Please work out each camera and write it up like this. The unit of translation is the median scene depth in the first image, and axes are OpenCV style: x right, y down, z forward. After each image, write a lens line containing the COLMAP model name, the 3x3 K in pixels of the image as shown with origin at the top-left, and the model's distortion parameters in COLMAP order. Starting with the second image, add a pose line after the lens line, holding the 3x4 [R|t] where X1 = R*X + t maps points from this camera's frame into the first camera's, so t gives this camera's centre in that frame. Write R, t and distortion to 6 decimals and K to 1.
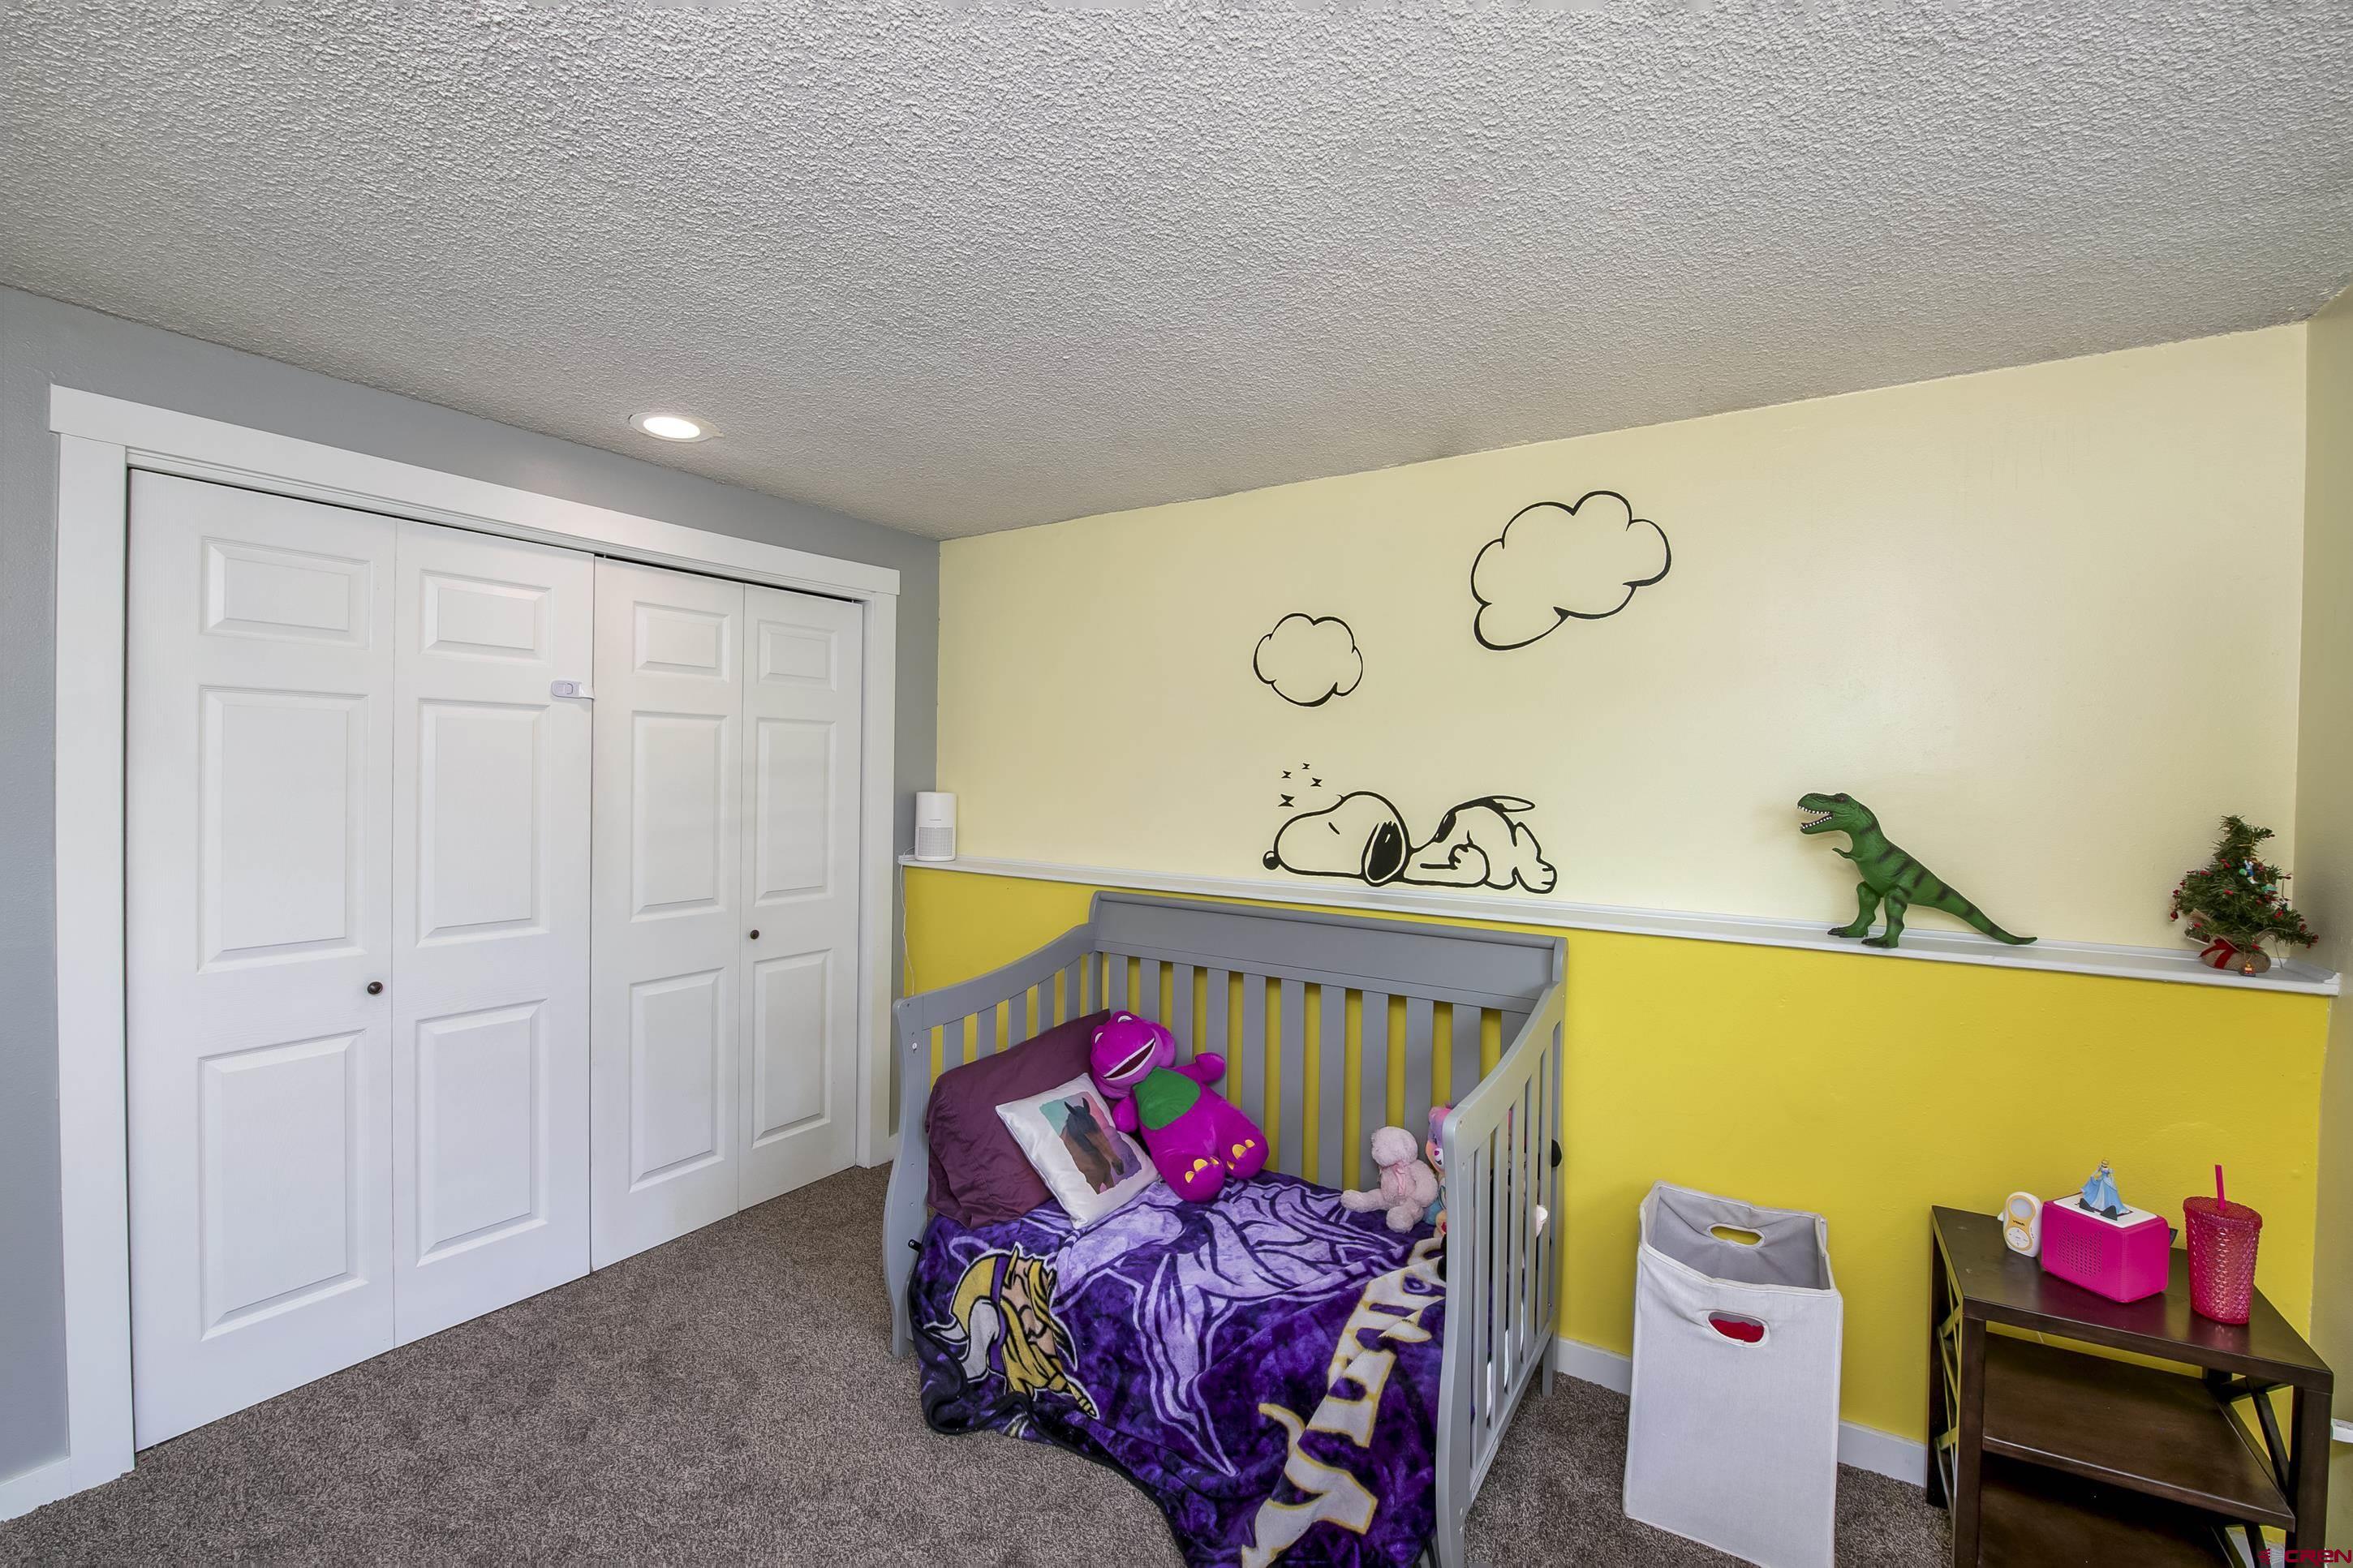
lens RADIAL K [[947.2, 0, 1176.5], [0, 947.2, 784.0], [0, 0, 1]] dist [-0.012647, -0.000186]
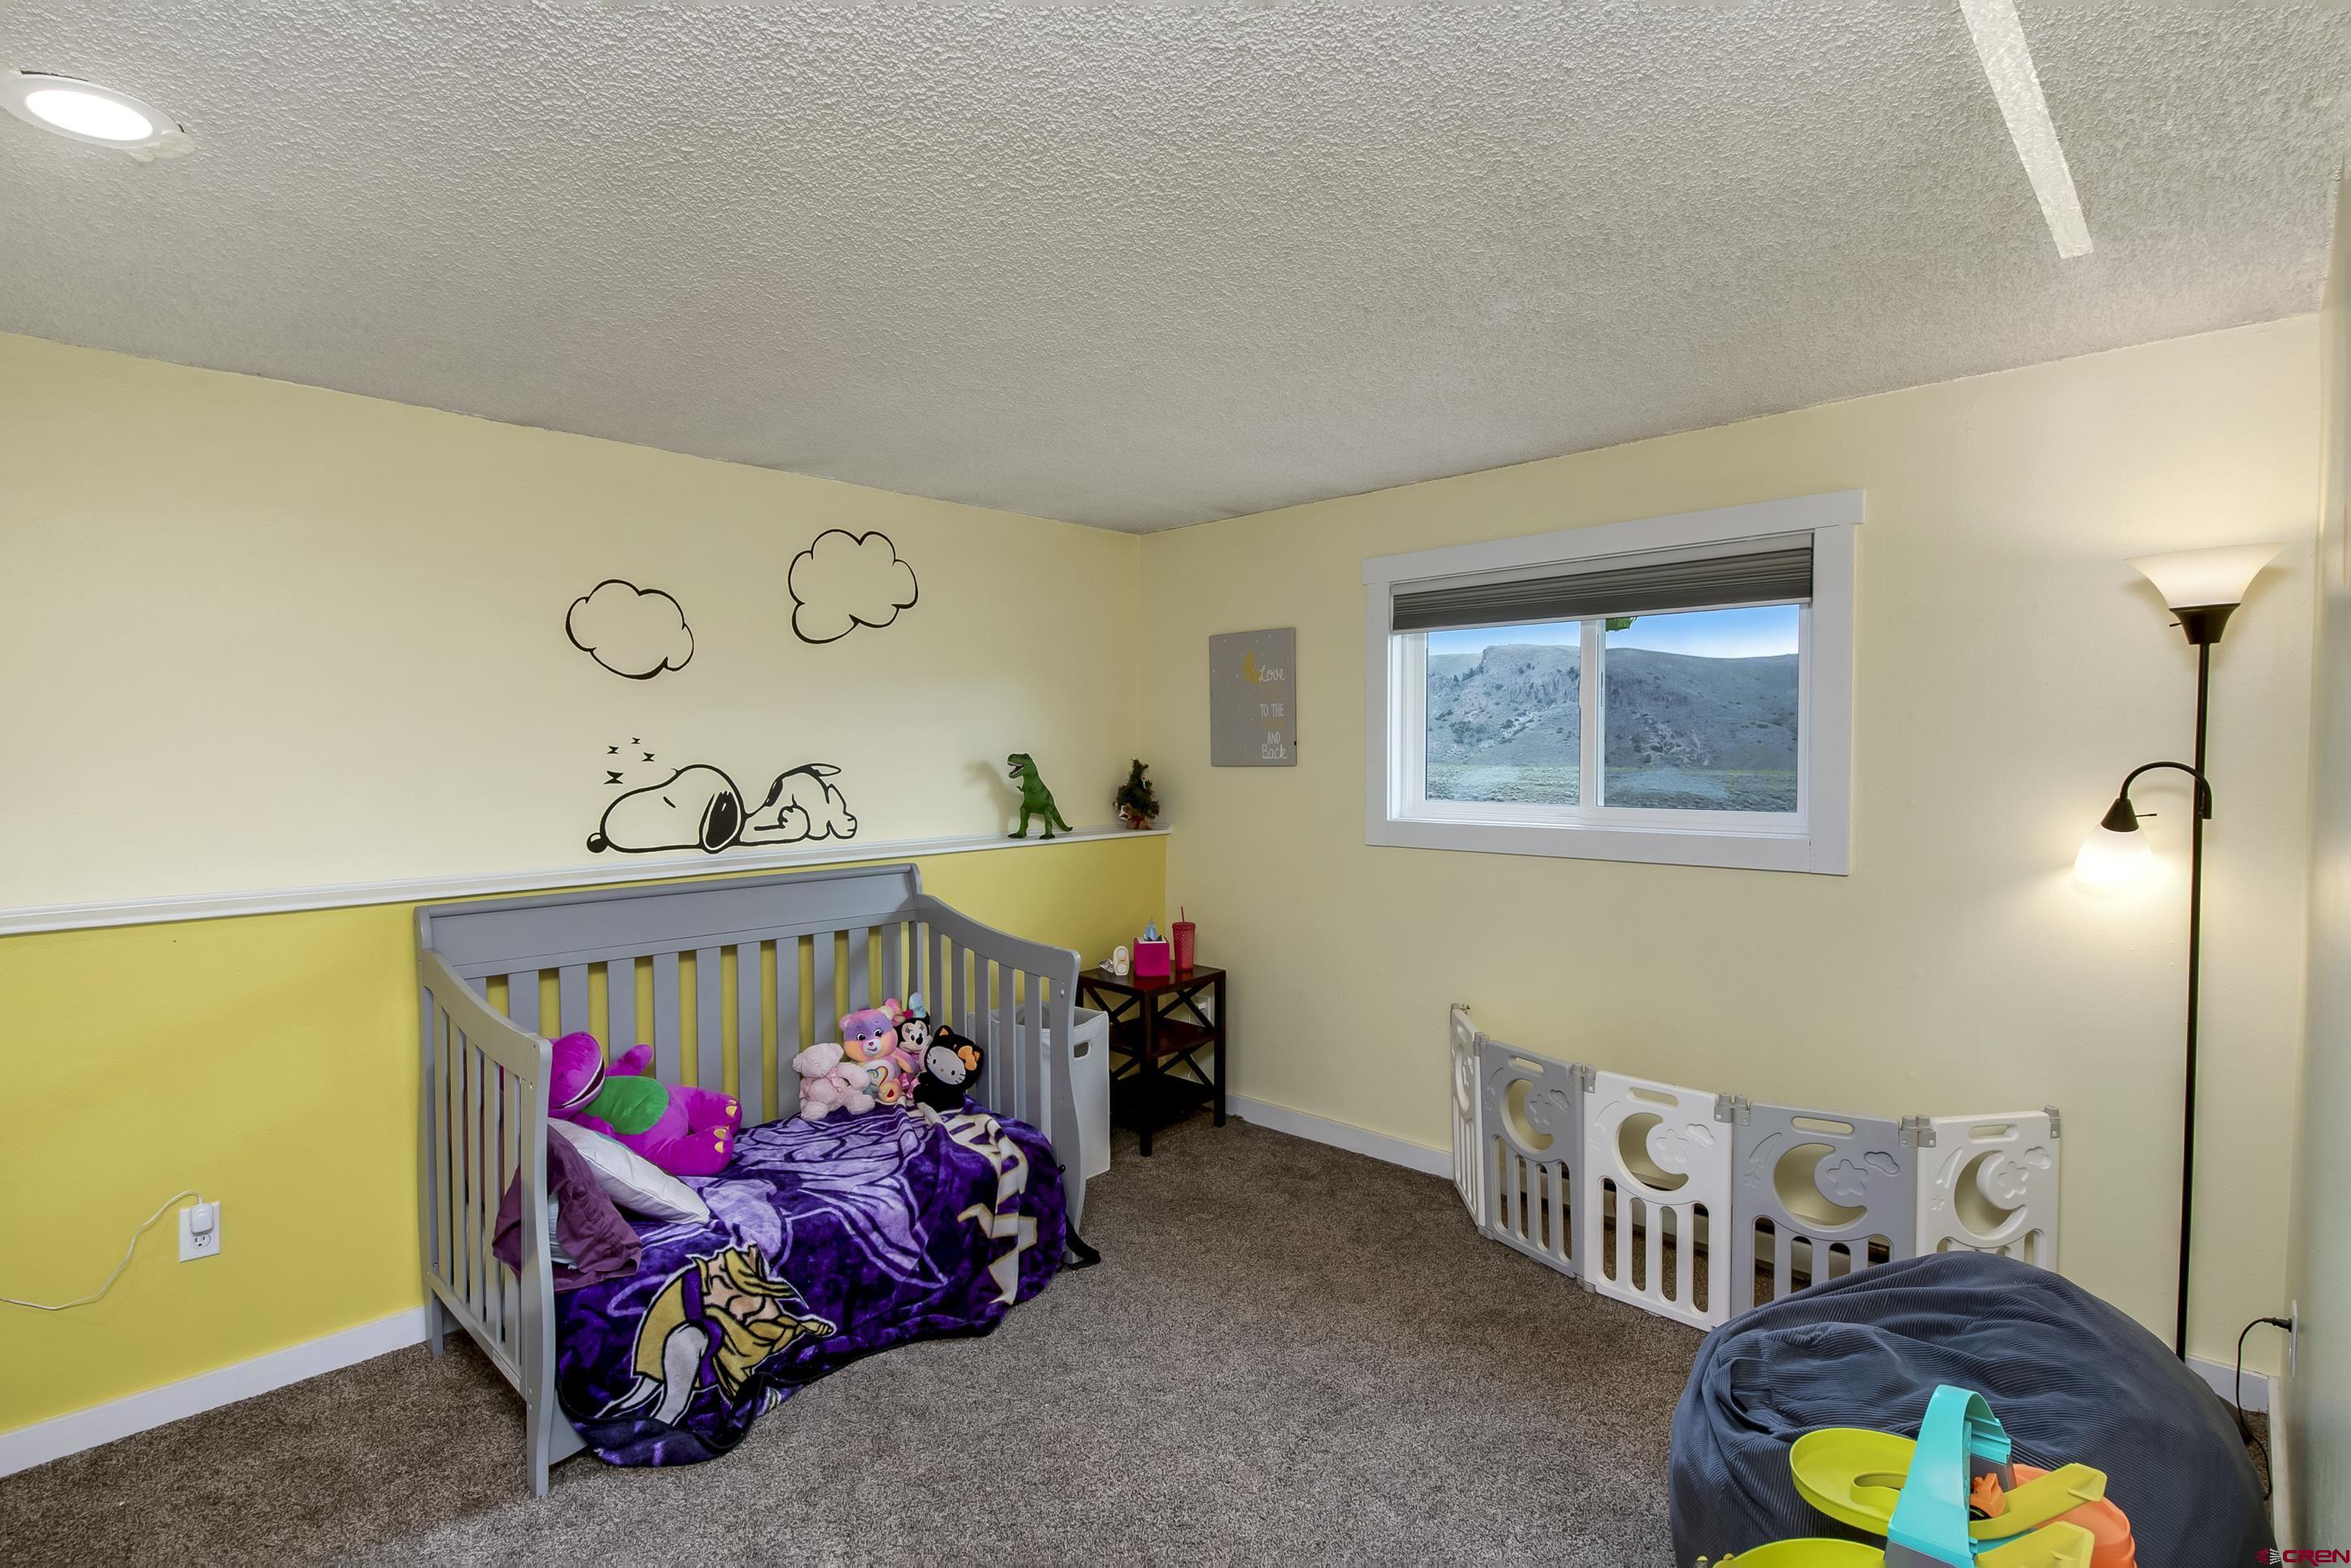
lens RADIAL K [[1072.8, 0, 1175.5], [0, 1072.8, 784.0], [0, 0, 1]] dist [-0.003390, -0.000325]
pose [[0.215620, -0.050021, 0.975195, -0.910115], [0.019111, 0.998712, 0.047001, -0.017357], [-0.976290, 0.008503, 0.216298, 0.250182]]
